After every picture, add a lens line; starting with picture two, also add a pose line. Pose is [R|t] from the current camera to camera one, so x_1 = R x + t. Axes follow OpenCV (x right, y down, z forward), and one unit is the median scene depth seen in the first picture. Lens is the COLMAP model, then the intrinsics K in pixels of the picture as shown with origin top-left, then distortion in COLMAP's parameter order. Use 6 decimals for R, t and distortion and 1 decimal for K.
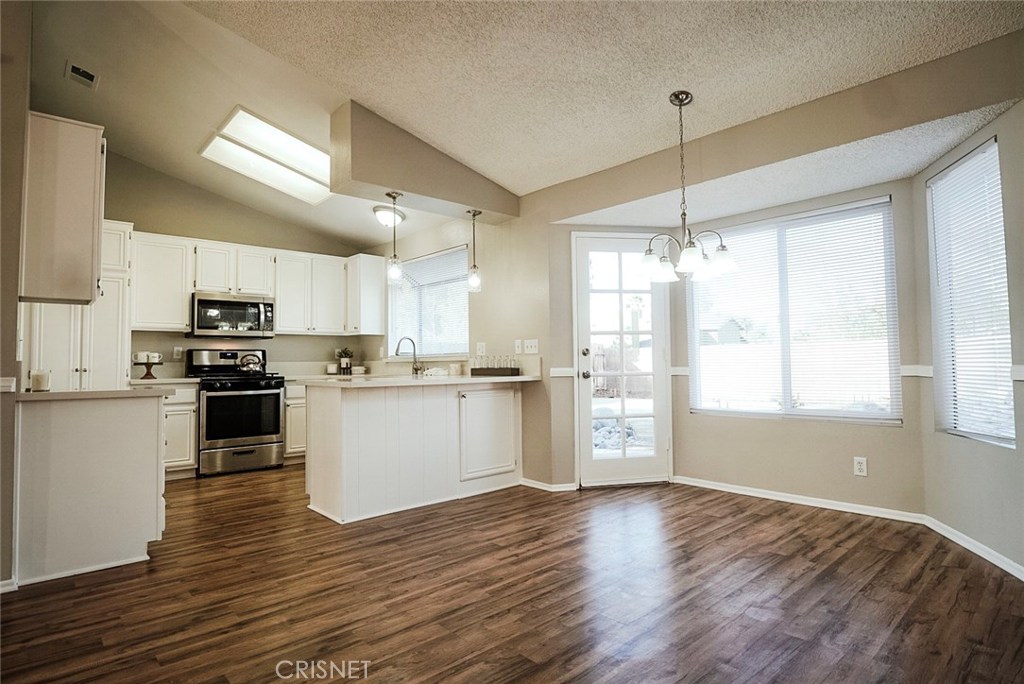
lens RADIAL K [[537.6, 0, 510.1], [0, 537.6, 342.8], [0, 0, 1]] dist [-0.026641, 0.000339]
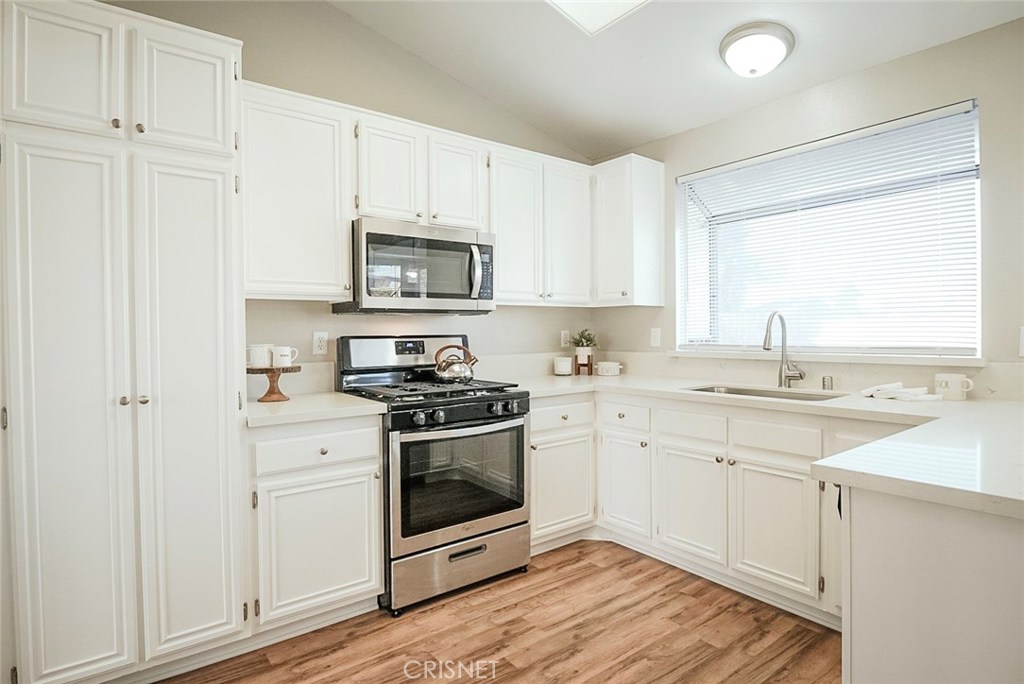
lens RADIAL K [[537.6, 0, 511.2], [0, 537.6, 340.9], [0, 0, 1]] dist [-0.026641, 0.000339]
pose [[0.996779, 0.003225, -0.080130, -0.401853], [0.001278, 0.998425, 0.056086, -0.011761], [0.080185, -0.056008, 0.995205, 0.507208]]
